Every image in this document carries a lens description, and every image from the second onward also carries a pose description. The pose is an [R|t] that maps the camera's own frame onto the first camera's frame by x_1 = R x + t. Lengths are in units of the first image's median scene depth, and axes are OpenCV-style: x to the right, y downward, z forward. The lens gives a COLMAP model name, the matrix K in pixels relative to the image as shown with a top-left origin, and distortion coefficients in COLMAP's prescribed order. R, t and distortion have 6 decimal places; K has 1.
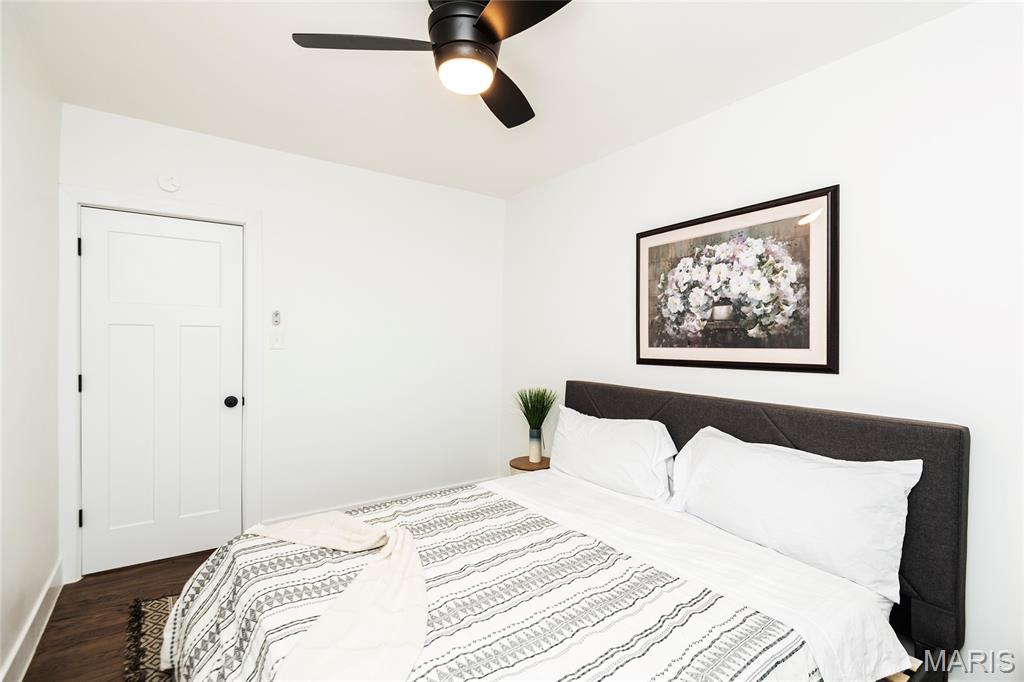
lens RADIAL K [[481.6, 0, 511.5], [0, 481.6, 338.4], [0, 0, 1]] dist [0.081278, 0.000149]
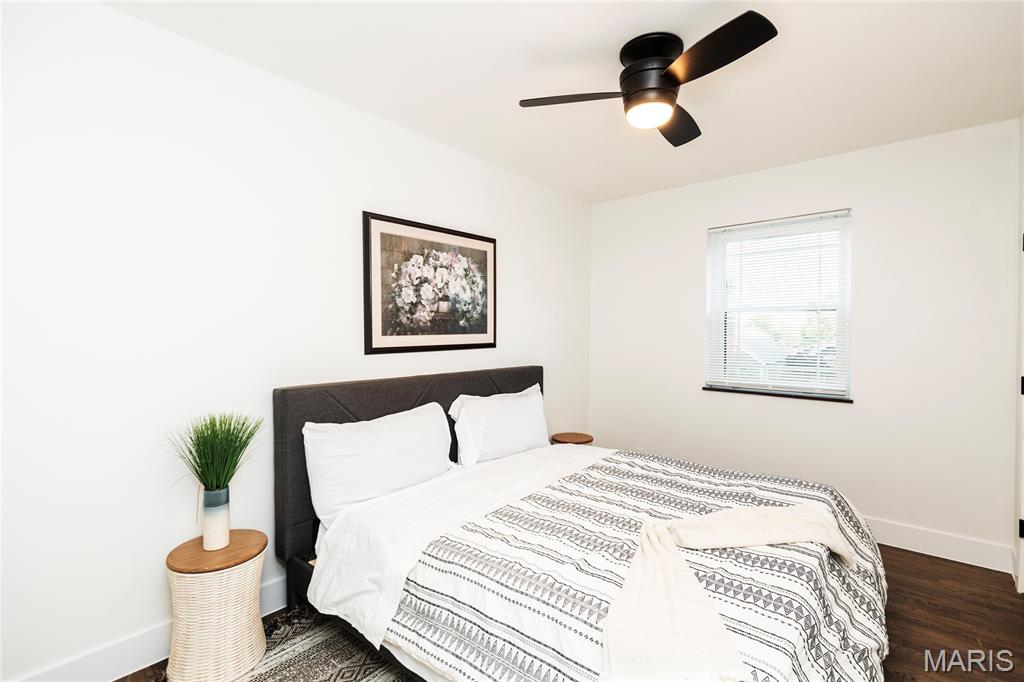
lens RADIAL K [[449.2, 0, 510.3], [0, 449.2, 339.2], [0, 0, 1]] dist [0.000482, -0.000043]
pose [[-0.244144, -0.023629, 0.969451, -0.703033], [-0.002931, 0.999716, 0.023629, 0.003173], [-0.969735, 0.002927, -0.244144, 1.051480]]
